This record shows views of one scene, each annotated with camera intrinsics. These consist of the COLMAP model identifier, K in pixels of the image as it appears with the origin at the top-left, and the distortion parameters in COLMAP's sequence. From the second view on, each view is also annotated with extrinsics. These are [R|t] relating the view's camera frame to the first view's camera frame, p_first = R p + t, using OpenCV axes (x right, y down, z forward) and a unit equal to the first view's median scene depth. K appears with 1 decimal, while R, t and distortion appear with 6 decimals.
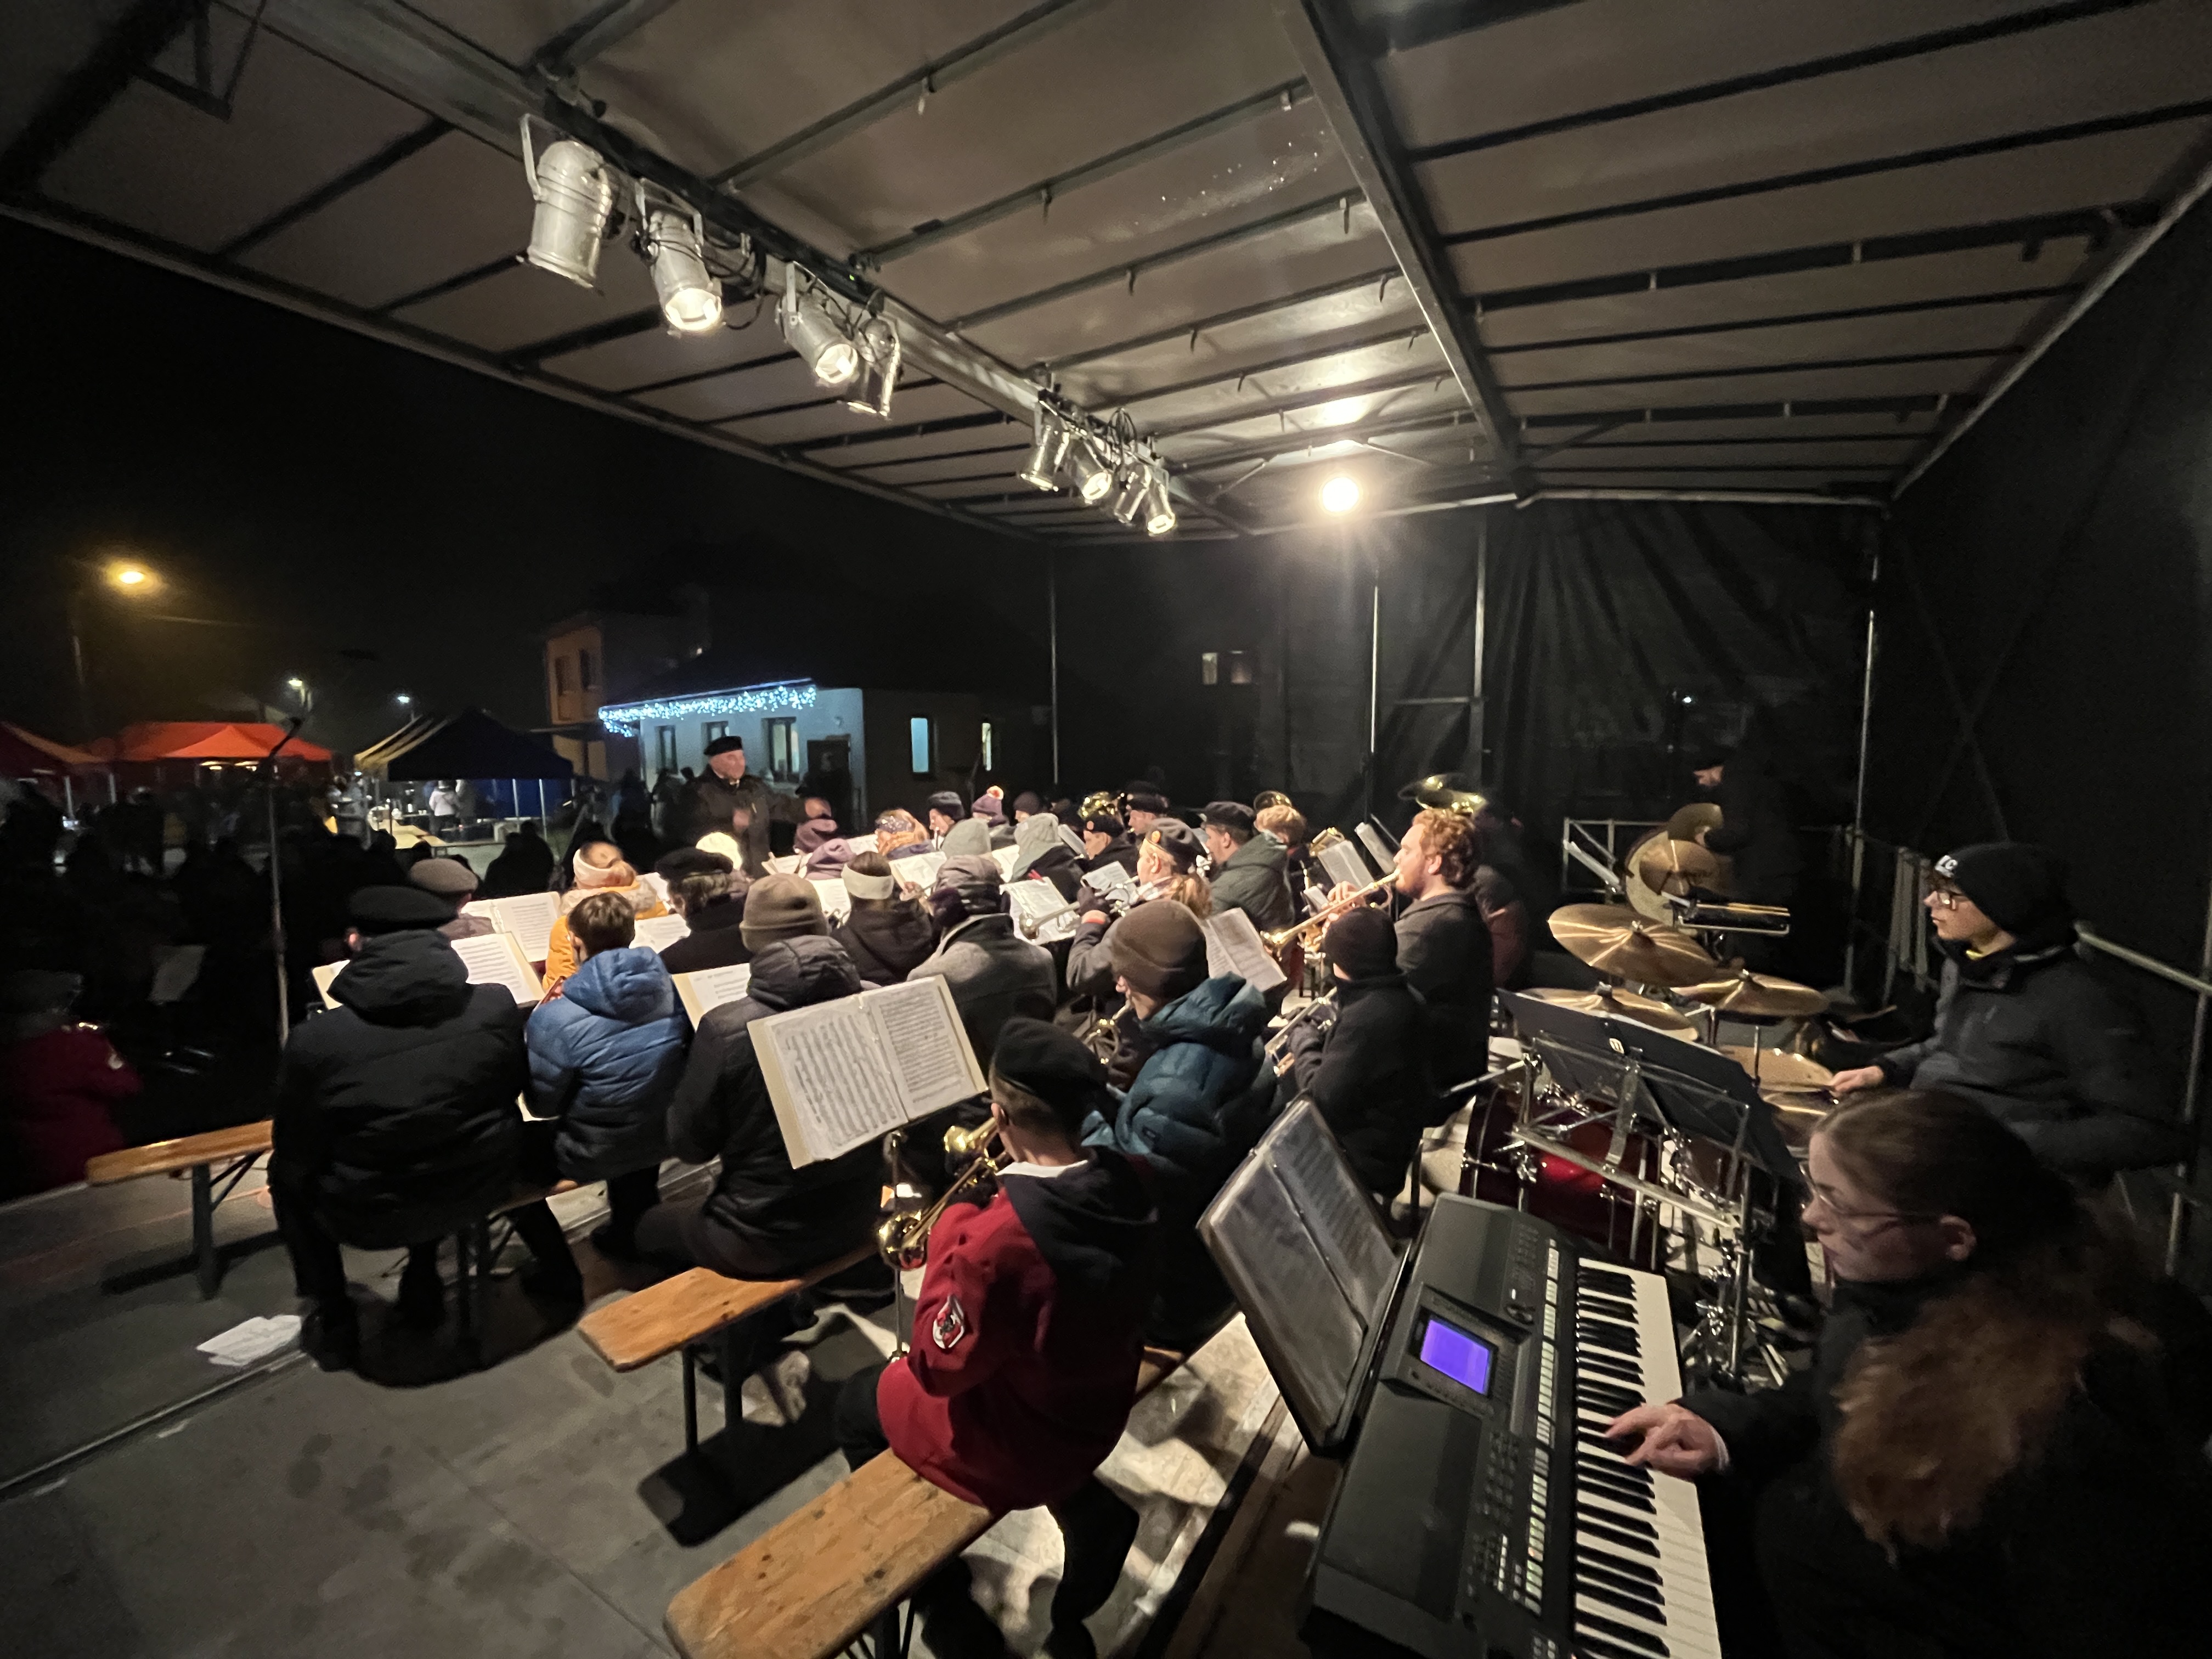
lens RADIAL K [[891.7, 0, 1101.5], [0, 891.7, 843.6], [0, 0, 1]] dist [-0.006356, 0.000009]
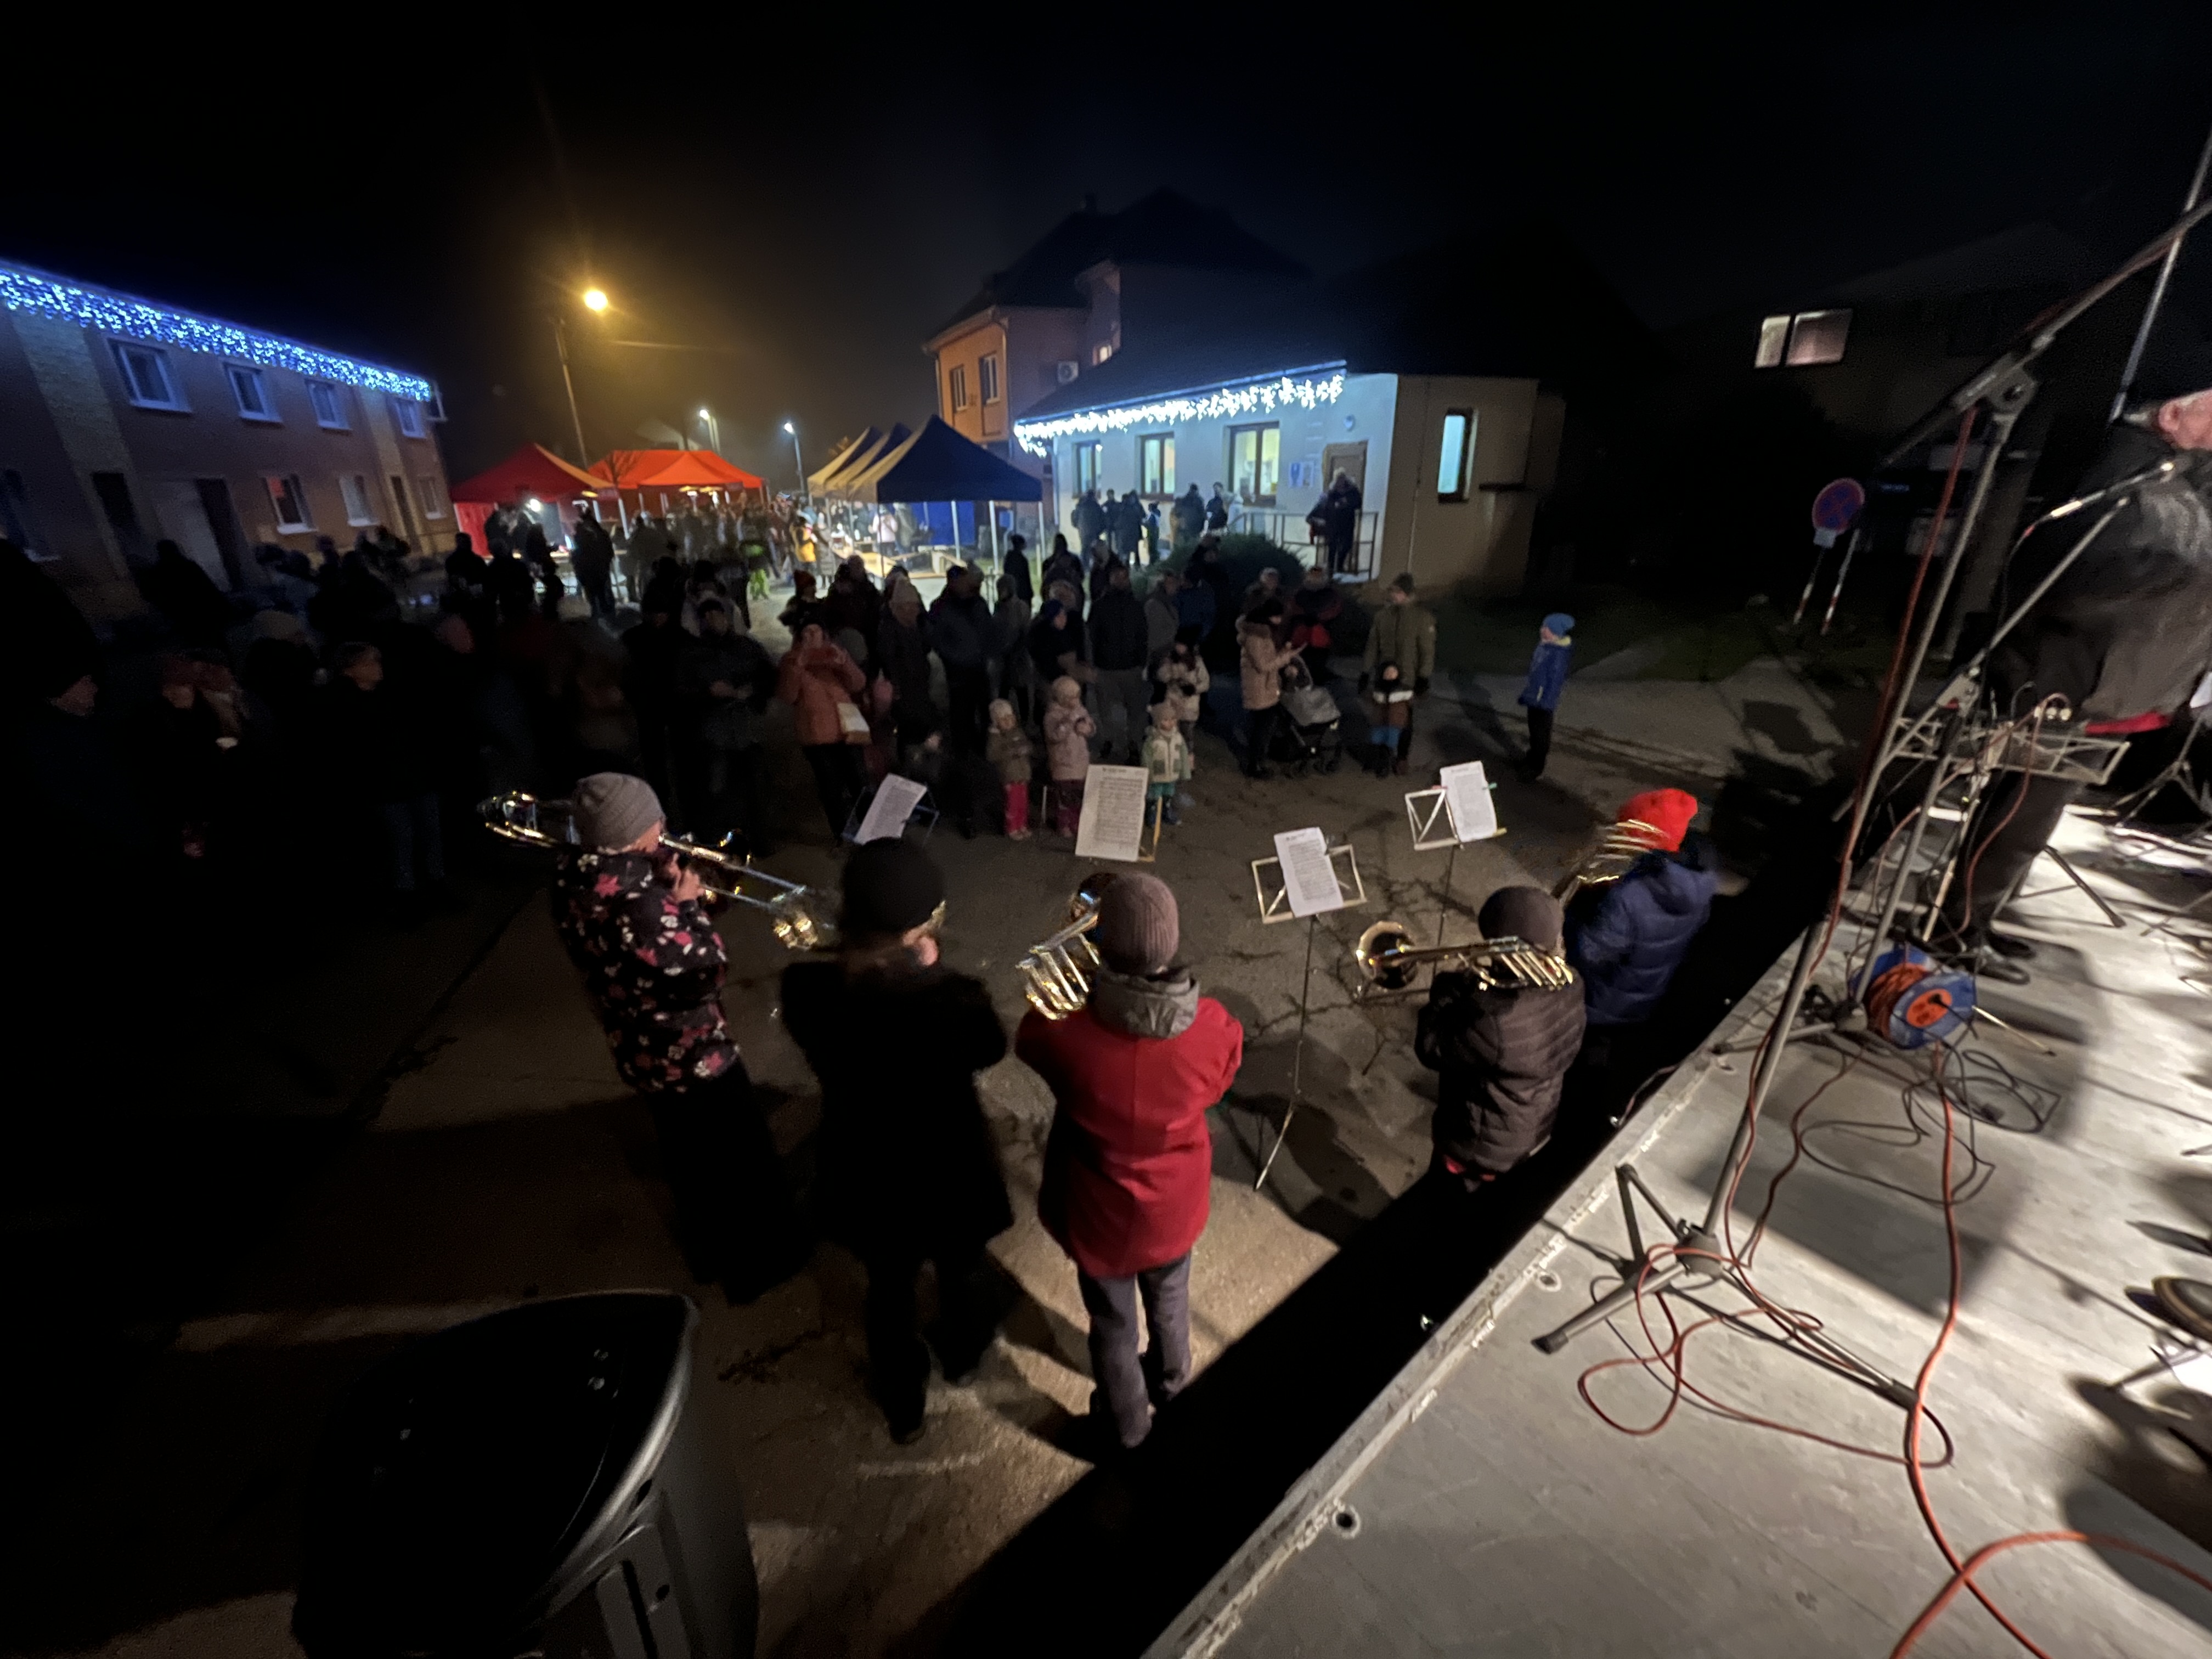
lens RADIAL K [[891.7, 0, 1110.1], [0, 891.7, 842.0], [0, 0, 1]] dist [-0.006356, 0.000009]
pose [[0.947016, 0.112108, -0.300986, -0.718192], [-0.022621, 0.958060, 0.285672, -0.005692], [0.320389, -0.263728, 0.909834, 0.367740]]
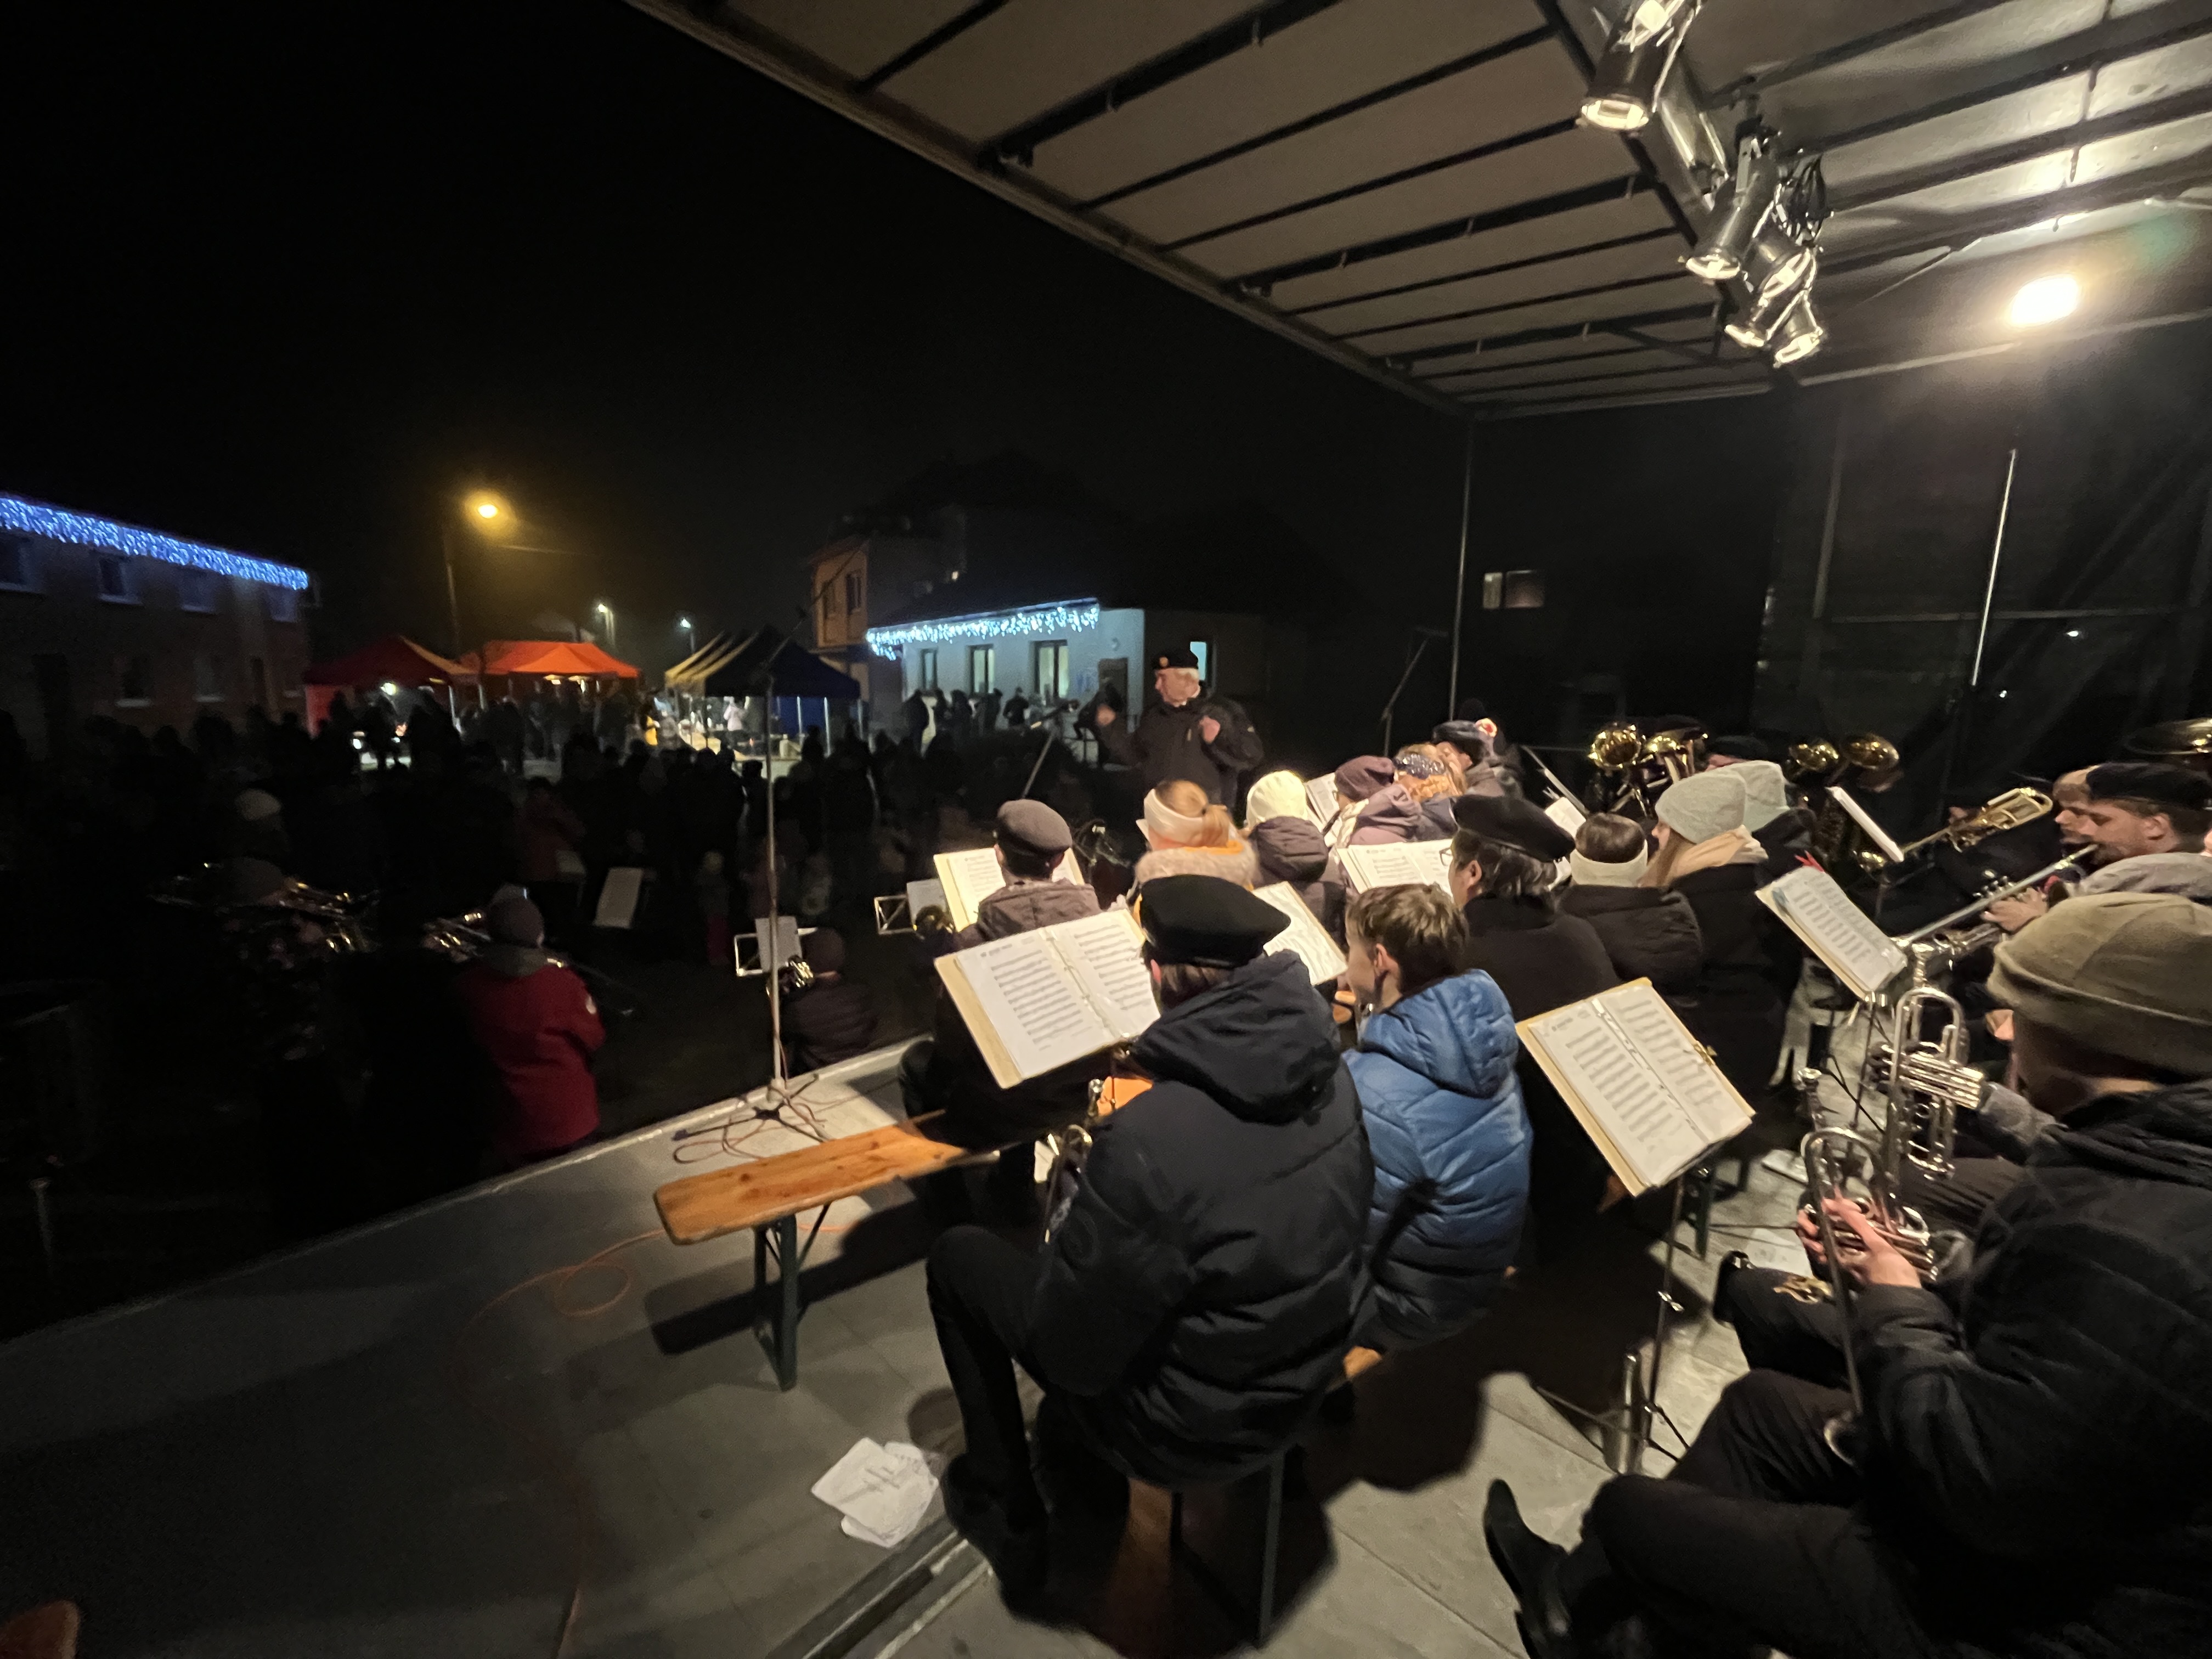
lens RADIAL K [[891.7, 0, 1103.6], [0, 891.7, 842.3], [0, 0, 1]] dist [-0.006356, 0.000009]
pose [[0.974569, 0.057770, -0.216512, -0.291836], [-0.041245, 0.995934, 0.080084, -0.005583], [0.220259, -0.069117, 0.972990, 0.175461]]
